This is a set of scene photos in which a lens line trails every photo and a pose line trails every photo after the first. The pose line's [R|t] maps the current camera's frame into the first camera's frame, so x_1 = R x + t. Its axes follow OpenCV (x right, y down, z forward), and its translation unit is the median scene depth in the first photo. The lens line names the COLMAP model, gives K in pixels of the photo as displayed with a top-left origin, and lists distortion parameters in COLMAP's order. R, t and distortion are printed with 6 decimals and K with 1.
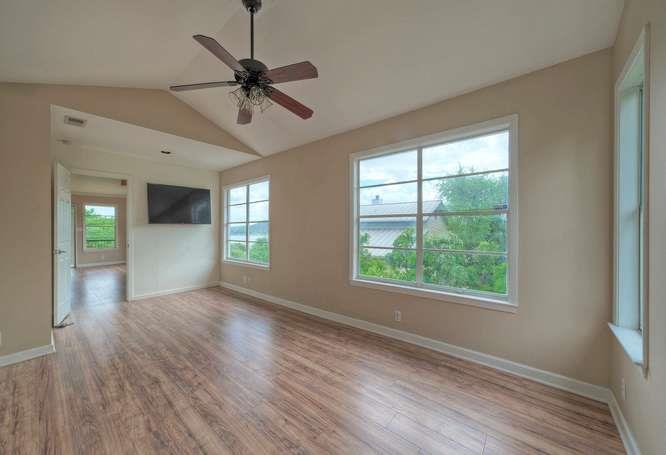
lens RADIAL K [[249.3, 0, 333.0], [0, 249.3, 227.5], [0, 0, 1]] dist [-0.018131, -0.000138]
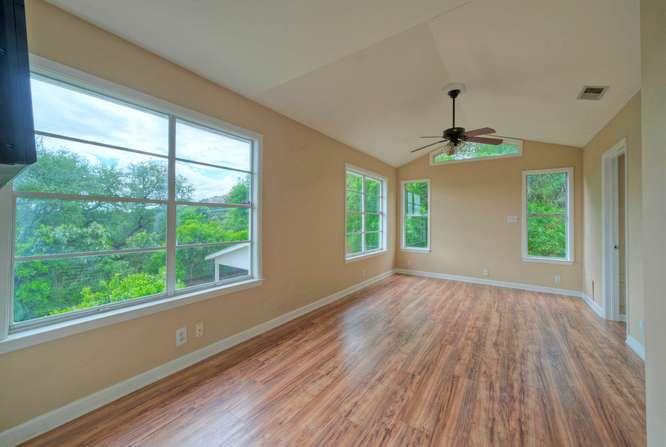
lens RADIAL K [[244.6, 0, 333.0], [0, 244.6, 223.5], [0, 0, 1]] dist [-0.000925, 0.000036]
pose [[-0.071653, -0.016795, 0.997288, -1.550492], [-0.016566, 0.999740, 0.015646, 0.028073], [-0.997292, -0.015400, -0.071912, 1.587016]]
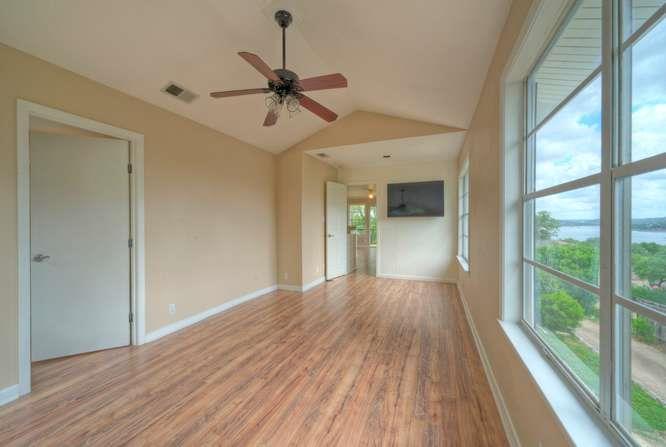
lens RADIAL K [[244.6, 0, 333.0], [0, 244.6, 223.5], [0, 0, 1]] dist [-0.000925, 0.000036]
pose [[0.274225, 0.000156, -0.961666, 0.624352], [0.009399, 0.999952, 0.002842, 0.015904], [0.961620, -0.009818, 0.274210, 0.750560]]
